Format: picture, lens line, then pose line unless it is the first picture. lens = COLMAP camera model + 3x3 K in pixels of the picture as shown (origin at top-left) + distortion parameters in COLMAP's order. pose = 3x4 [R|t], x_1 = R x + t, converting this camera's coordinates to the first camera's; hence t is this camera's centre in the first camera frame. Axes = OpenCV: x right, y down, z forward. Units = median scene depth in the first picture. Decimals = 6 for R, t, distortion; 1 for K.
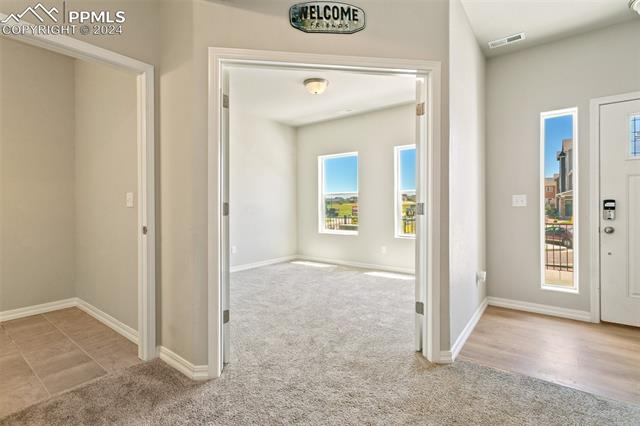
lens RADIAL K [[305.8, 0, 321.3], [0, 305.8, 211.8], [0, 0, 1]] dist [-0.004194, 0.000472]
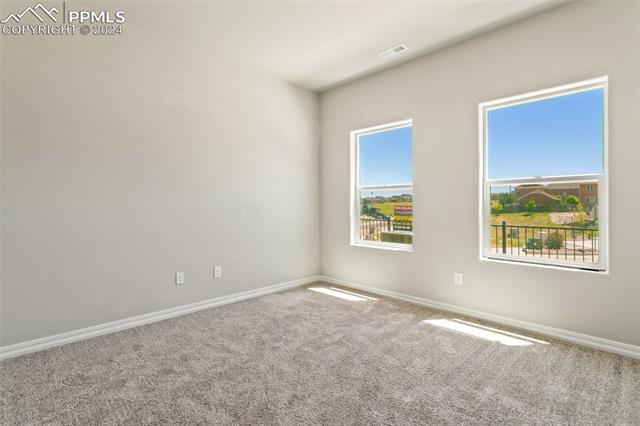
lens RADIAL K [[305.8, 0, 316.0], [0, 305.8, 207.0], [0, 0, 1]] dist [-0.004194, 0.000472]
pose [[0.989068, 0.004130, -0.147400, 0.016206], [-0.006028, 0.999905, -0.012430, -0.006758], [0.147335, 0.013183, 0.988999, 0.339873]]
